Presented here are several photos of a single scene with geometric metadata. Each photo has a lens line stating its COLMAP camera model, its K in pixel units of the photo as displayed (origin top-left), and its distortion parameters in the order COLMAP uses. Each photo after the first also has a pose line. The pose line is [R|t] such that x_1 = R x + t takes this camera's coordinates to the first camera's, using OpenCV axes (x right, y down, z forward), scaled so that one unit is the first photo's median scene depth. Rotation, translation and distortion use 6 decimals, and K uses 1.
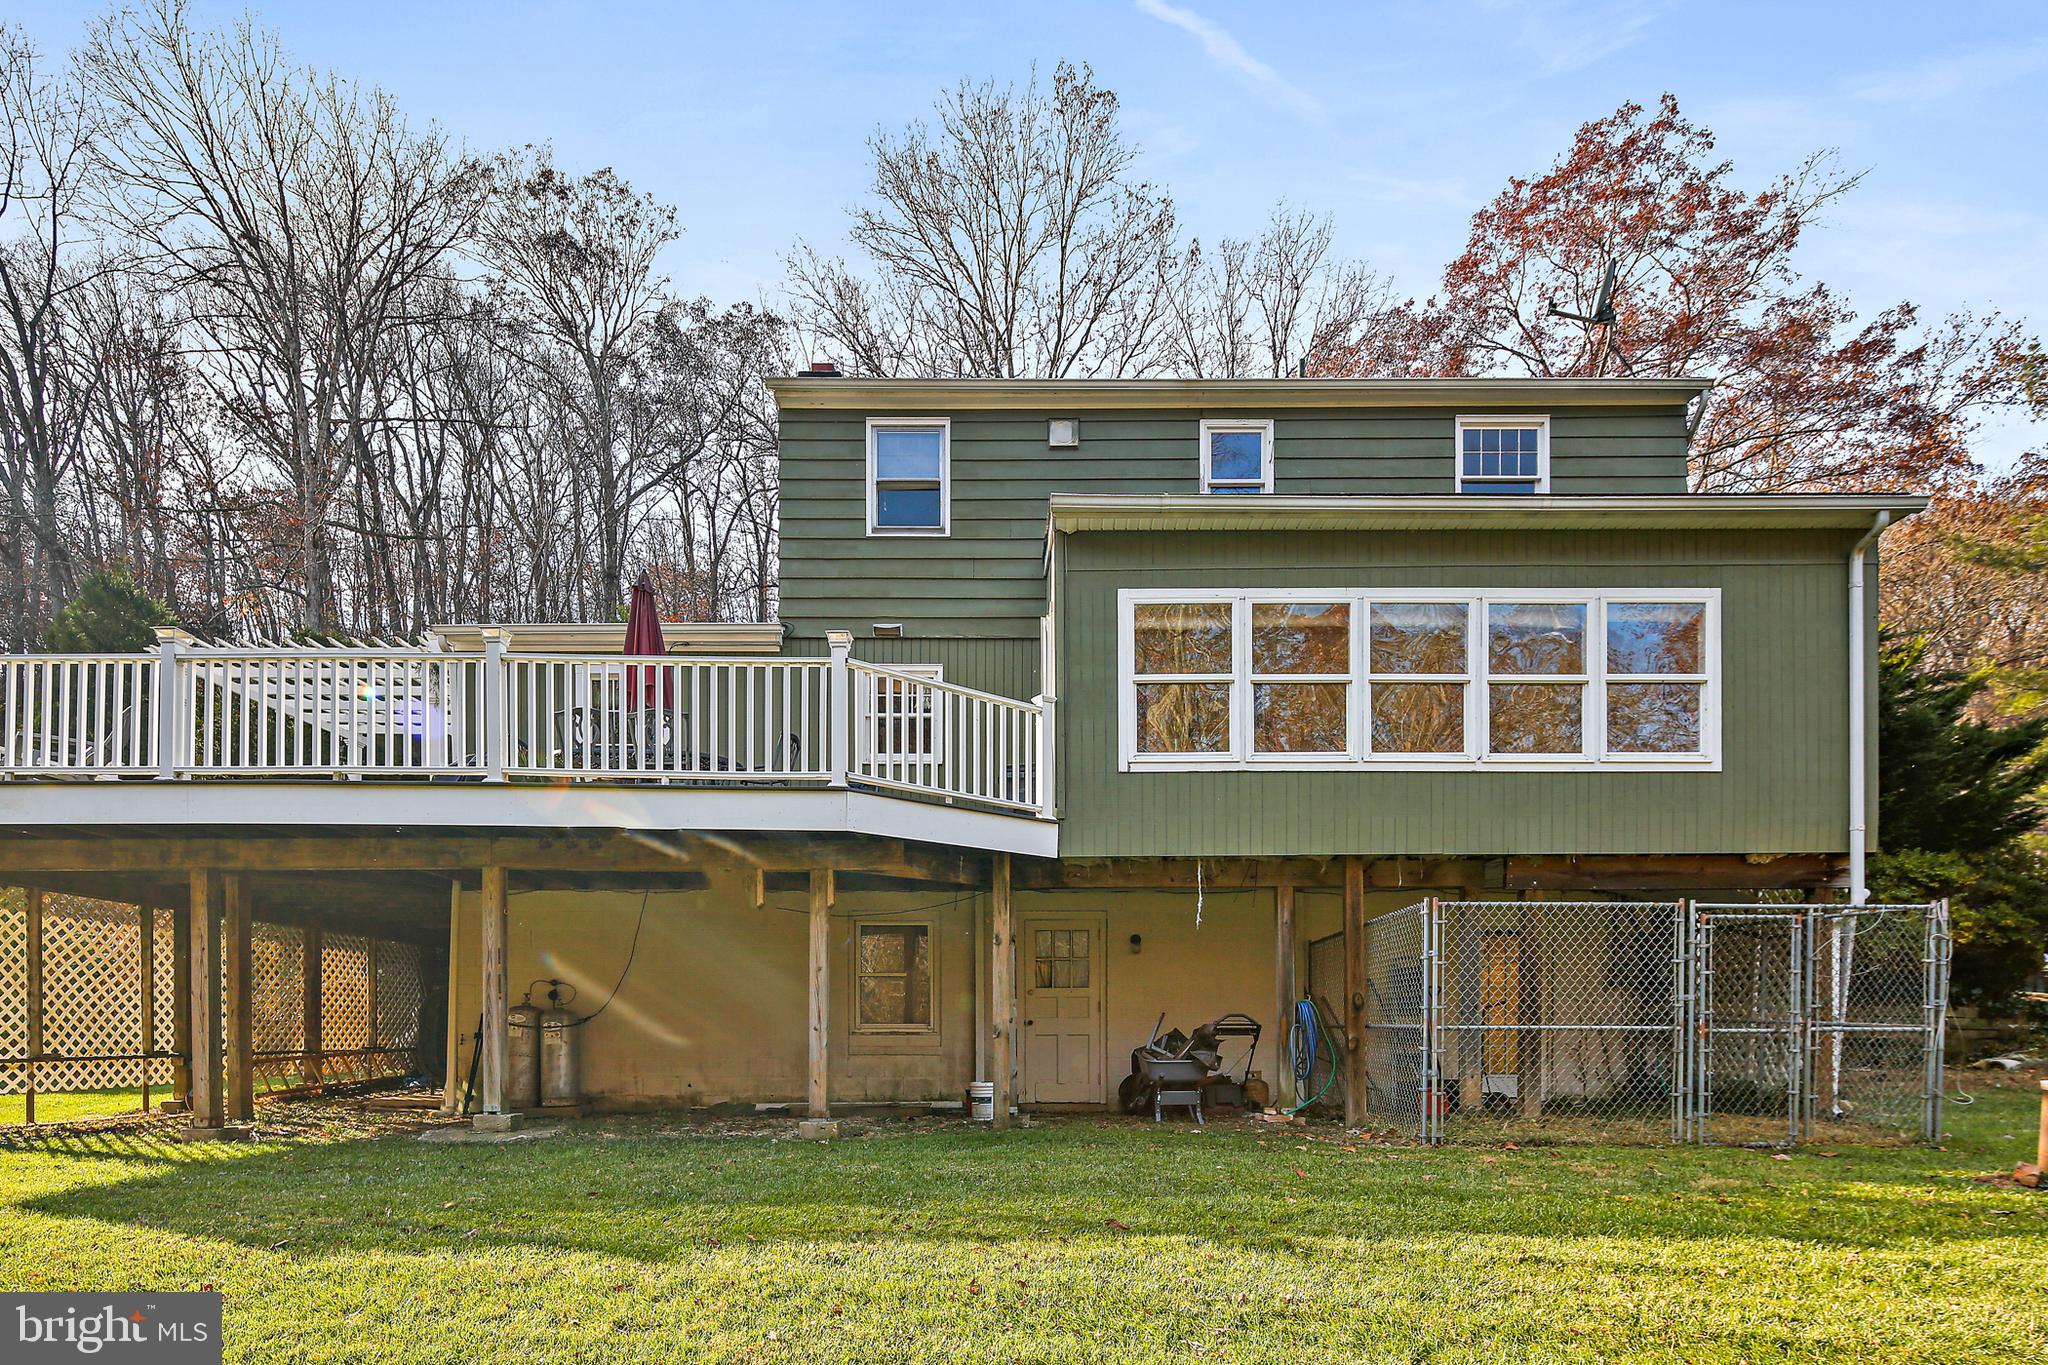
lens RADIAL K [[996.9, 0, 1027.0], [0, 996.9, 699.4], [0, 0, 1]] dist [-0.001141, -0.001415]
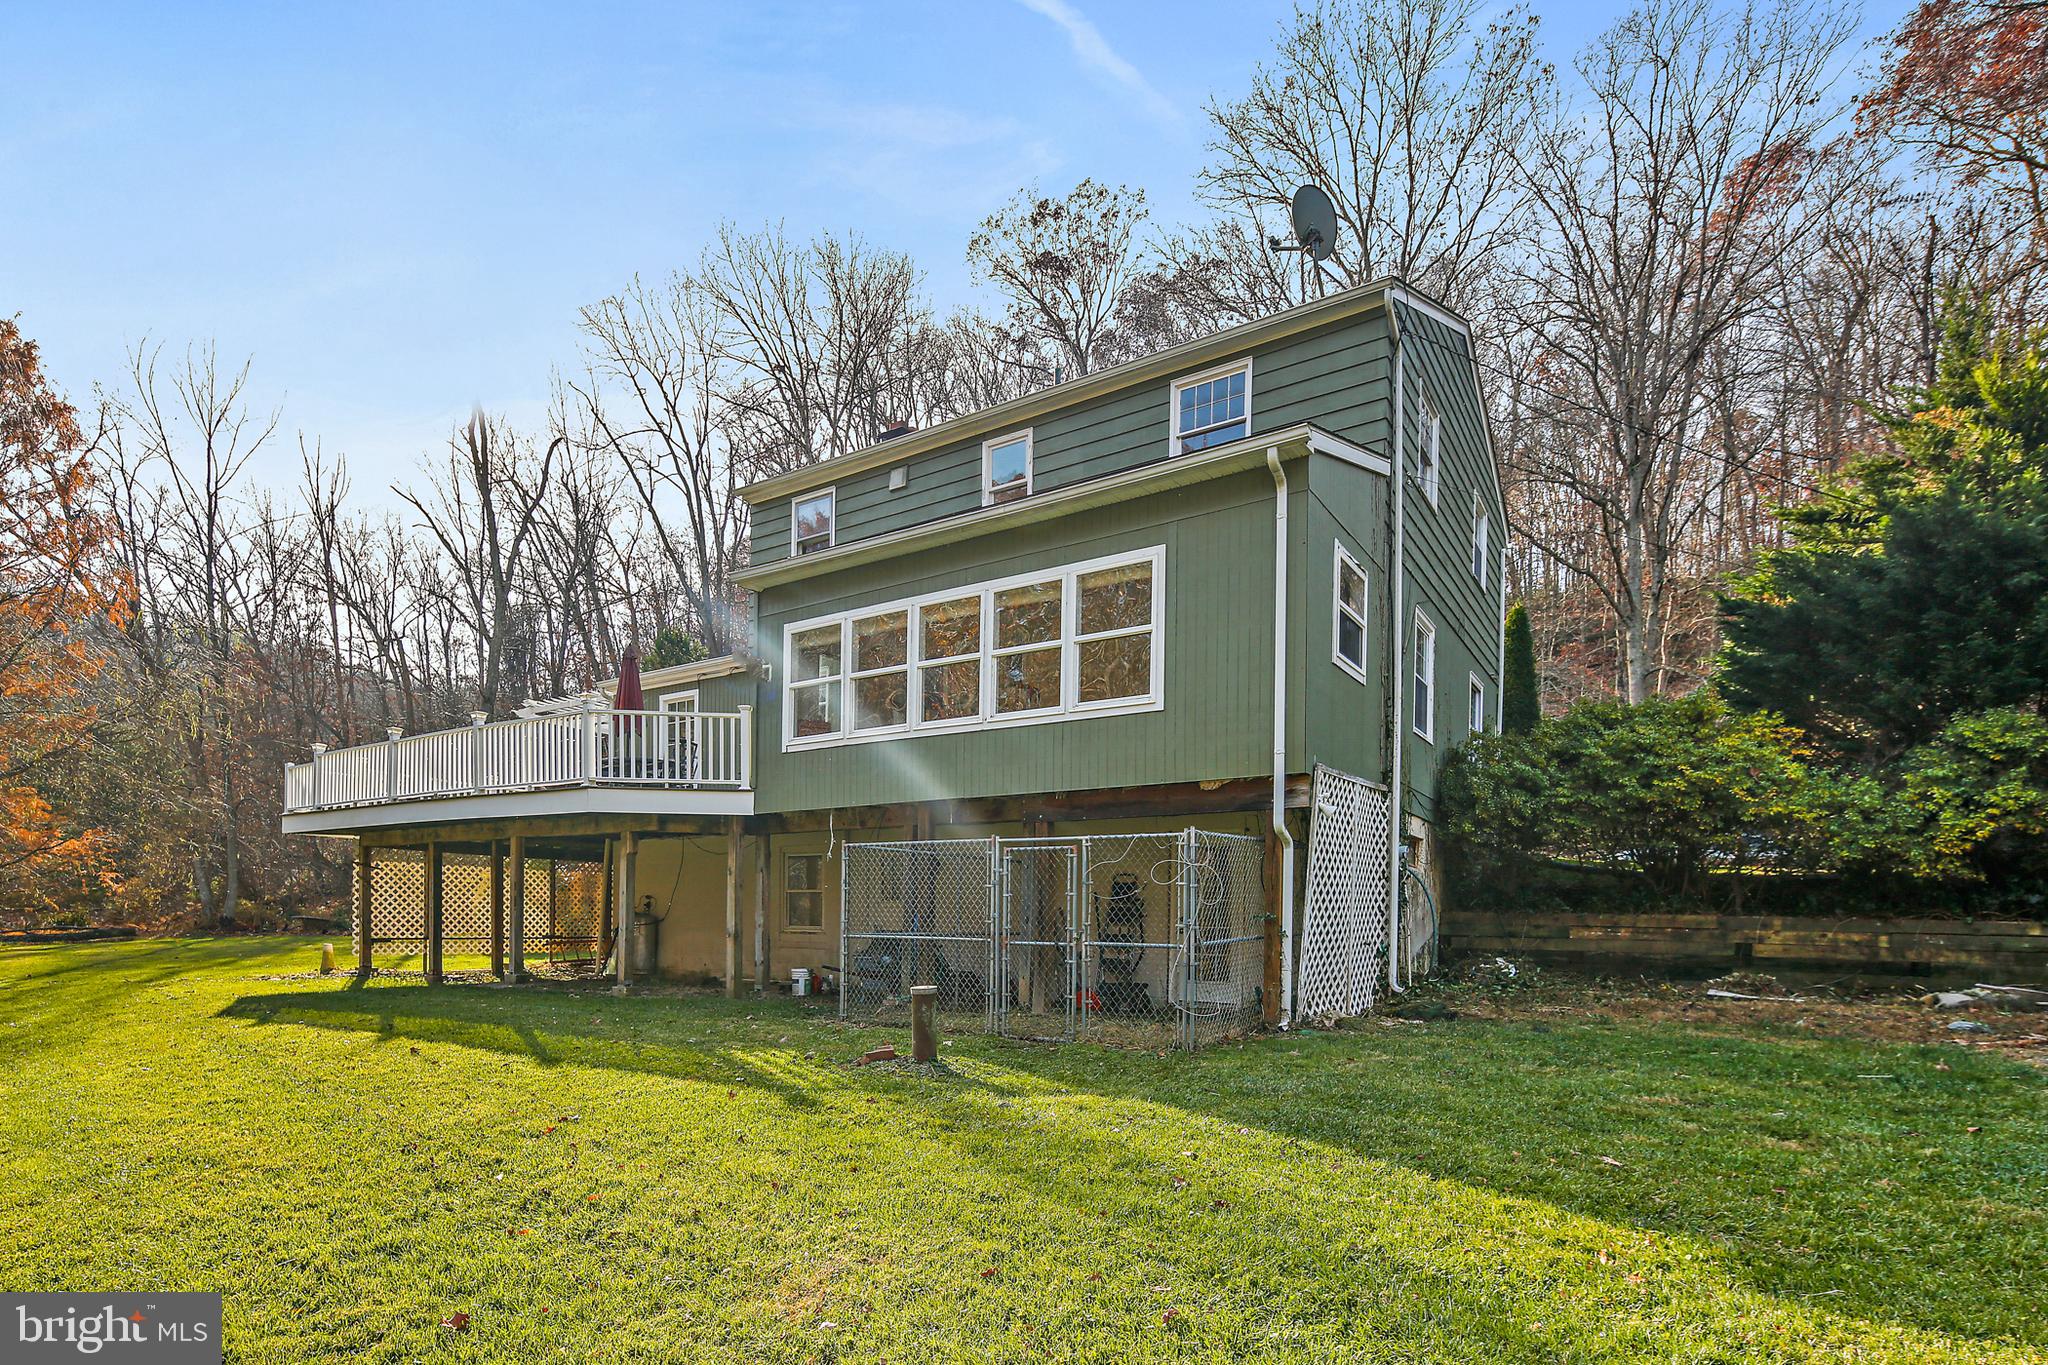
lens RADIAL K [[987.6, 0, 1024.8], [0, 987.6, 621.4], [0, 0, 1]] dist [-0.000841, -0.000352]
pose [[0.834227, -0.149899, -0.530656, 1.099728], [0.149394, 0.987791, -0.044172, -0.000713], [0.530799, -0.042427, 0.846435, -0.019091]]
